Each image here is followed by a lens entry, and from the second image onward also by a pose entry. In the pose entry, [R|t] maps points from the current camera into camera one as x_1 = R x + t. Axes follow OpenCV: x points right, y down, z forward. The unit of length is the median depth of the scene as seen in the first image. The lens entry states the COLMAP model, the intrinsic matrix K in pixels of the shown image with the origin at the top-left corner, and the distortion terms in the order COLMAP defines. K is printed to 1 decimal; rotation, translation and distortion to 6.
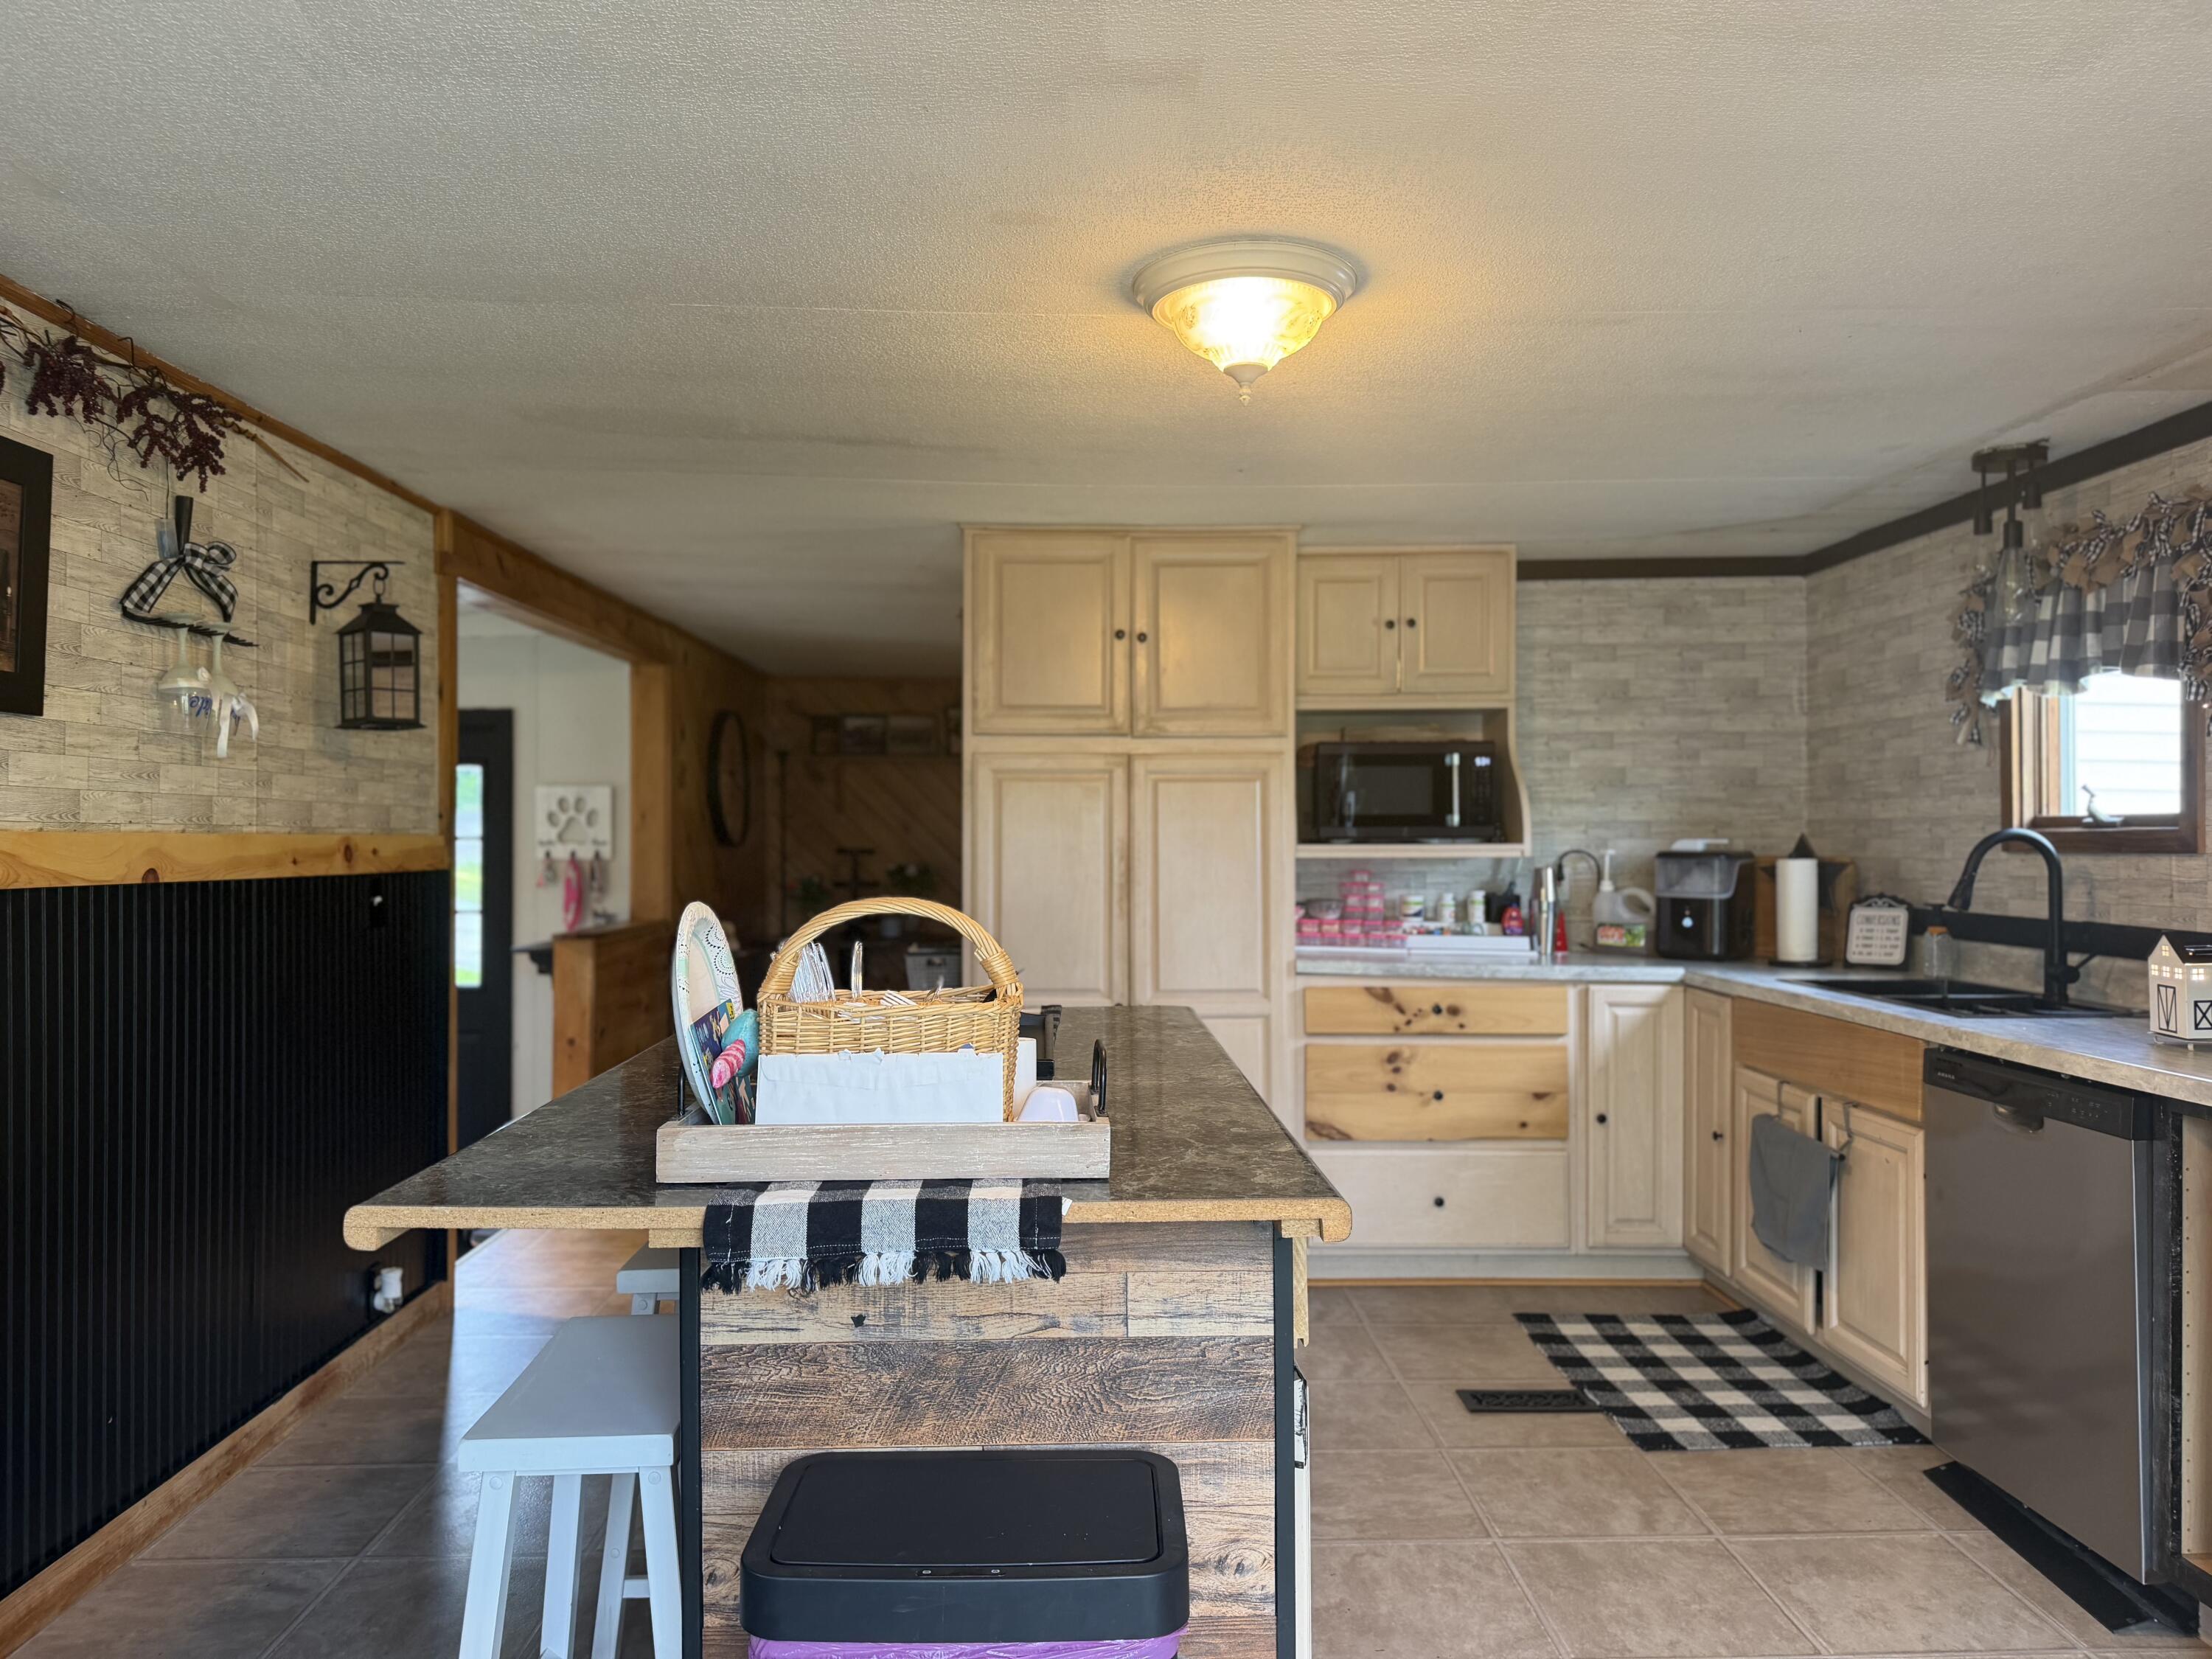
lens RADIAL K [[1552.8, 0, 1095.3], [0, 1552.8, 829.5], [0, 0, 1]] dist [0.070531, -0.091725]
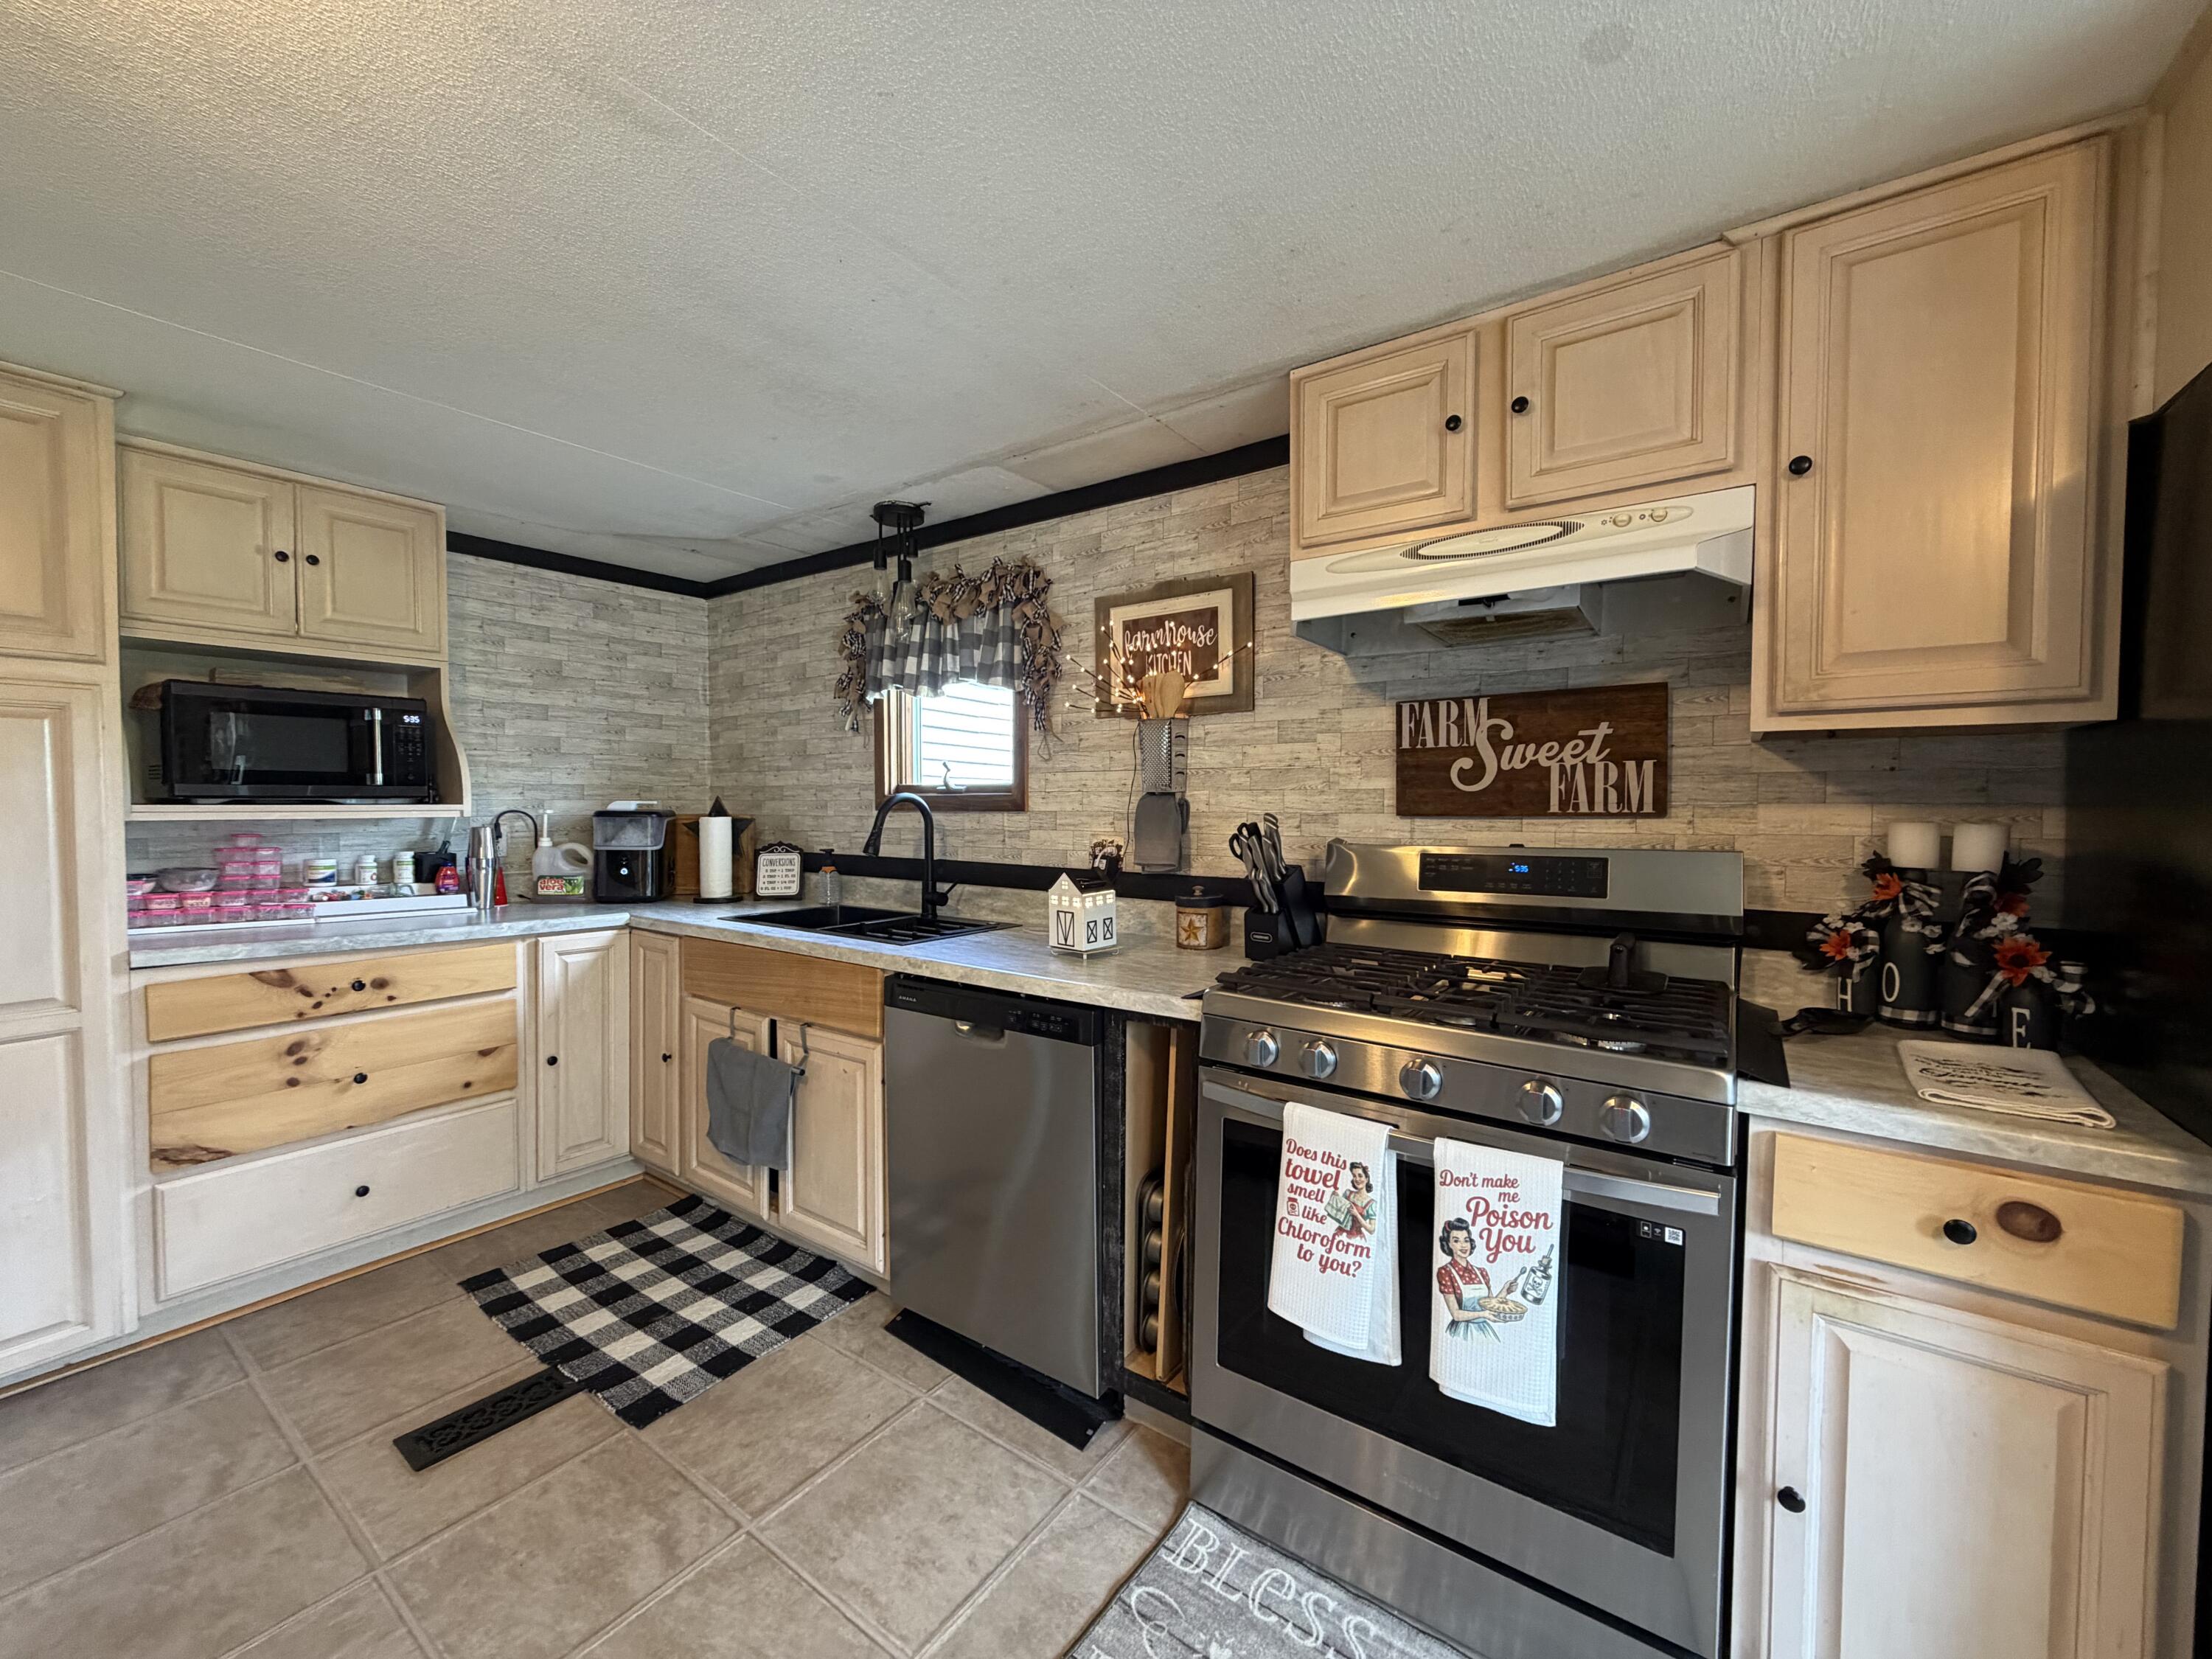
lens RADIAL K [[884.0, 0, 1100.9], [0, 884.0, 828.0], [0, 0, 1]] dist [0.001219, -0.000215]
pose [[0.601029, -0.019253, 0.798995, 0.075088], [-0.008014, 0.999514, 0.030114, 0.004356], [-0.799187, -0.024502, 0.600583, 0.374263]]
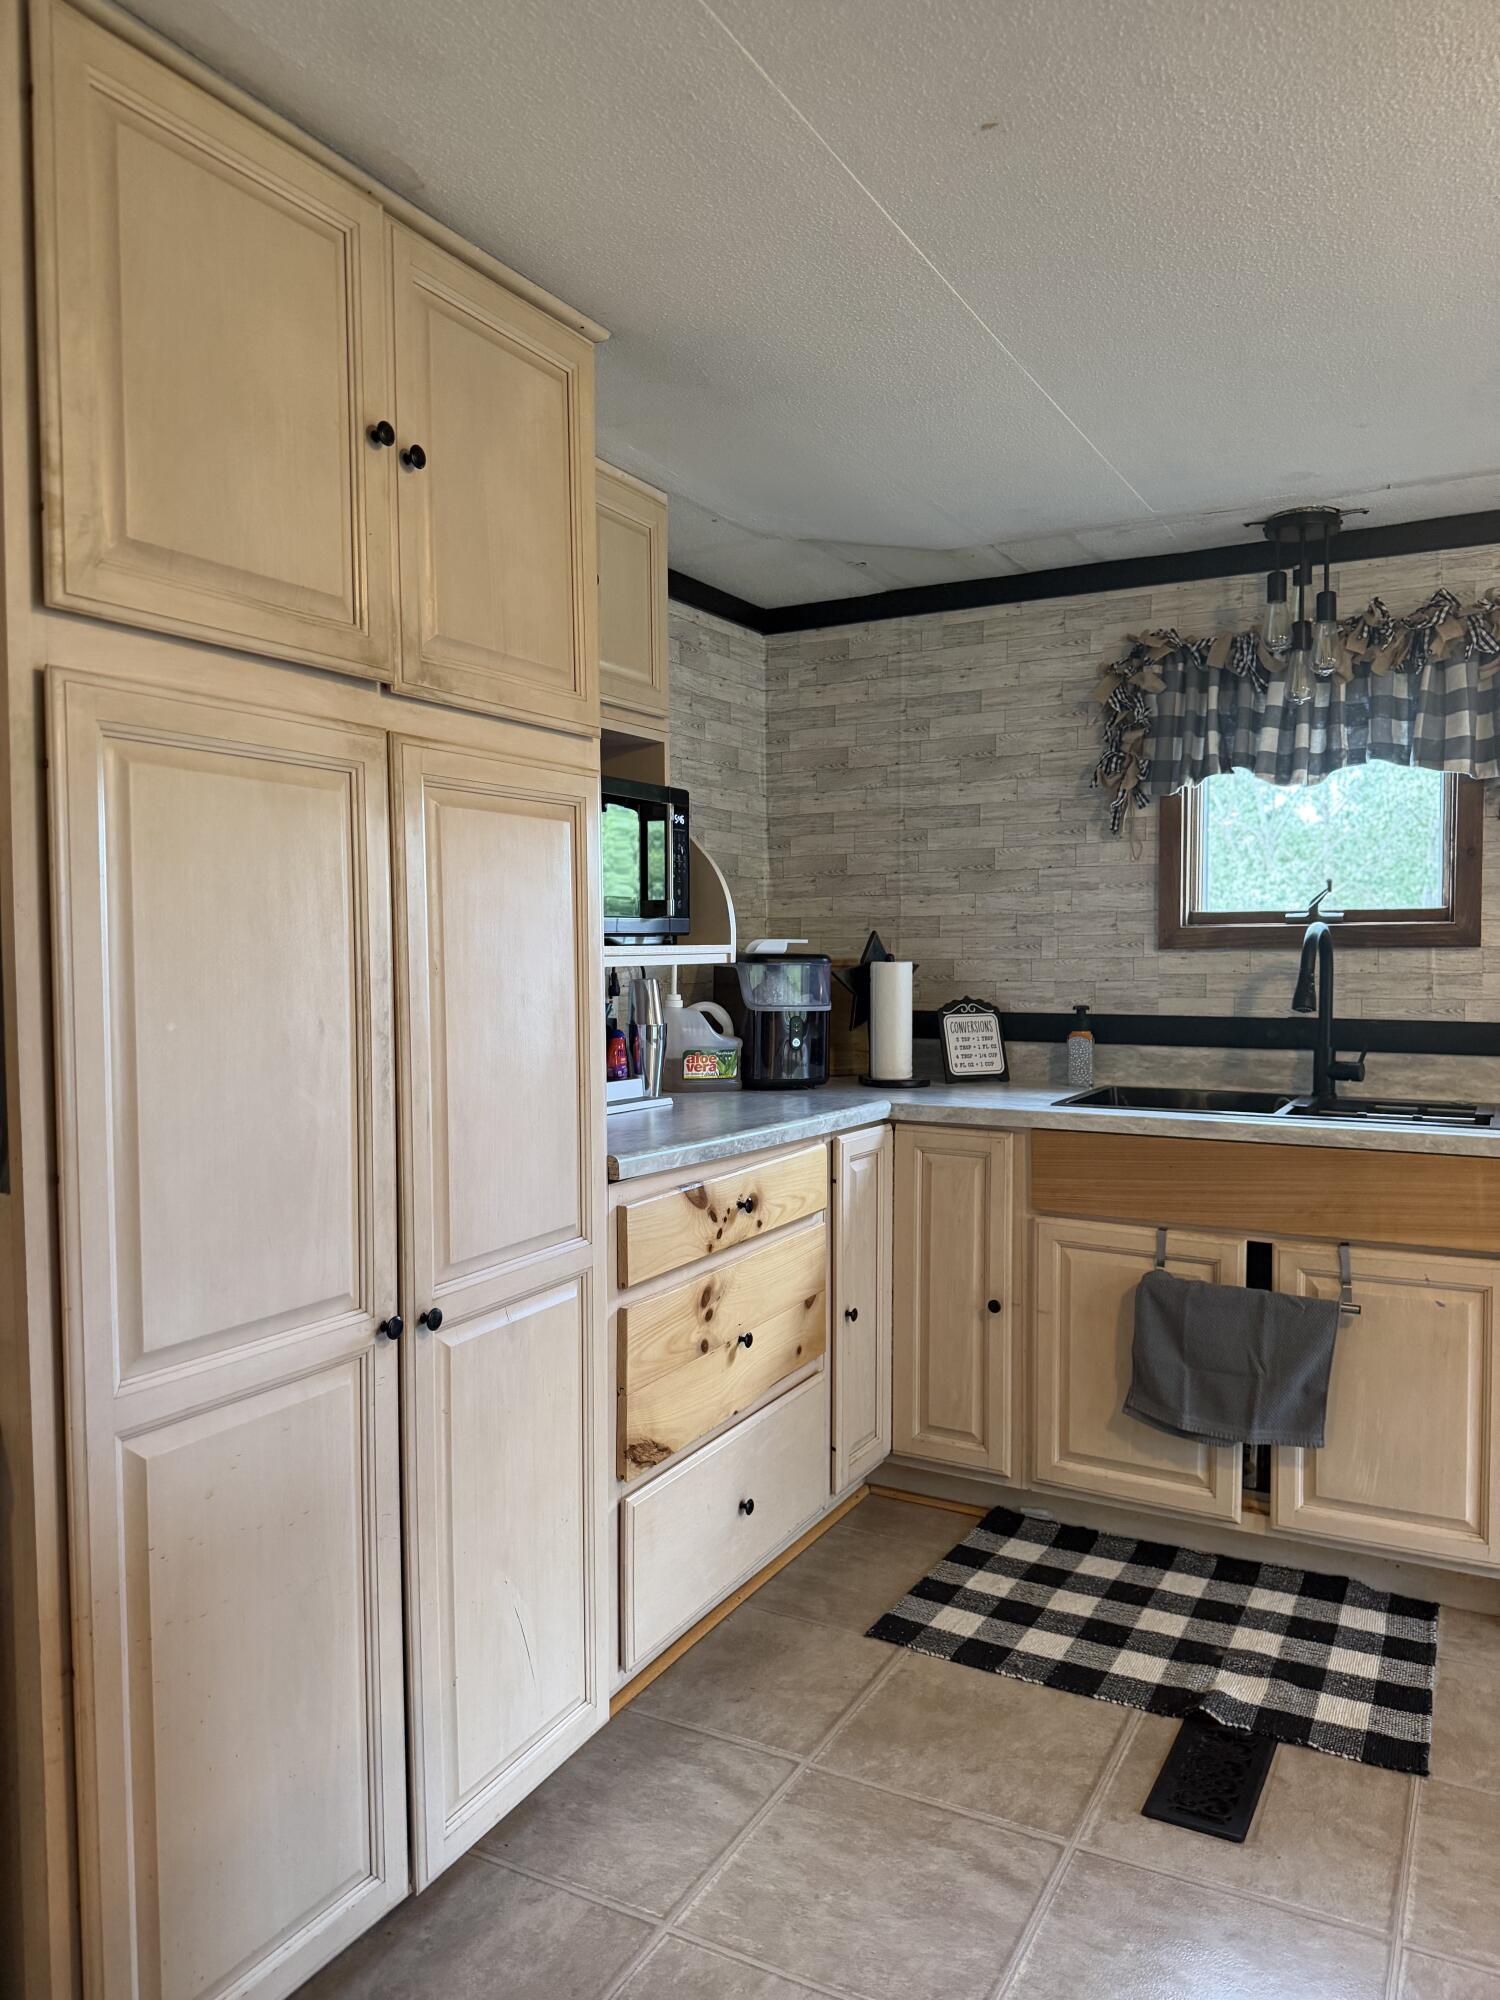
lens RADIAL K [[1404.0, 0, 729.6], [0, 1404.0, 1009.4], [0, 0, 1]] dist [0.070531, -0.091725]
pose [[0.499580, -0.039928, 0.865347, -0.300032], [0.000584, 0.998952, 0.045756, 0.011043], [-0.866267, -0.022353, 0.499080, 0.793902]]
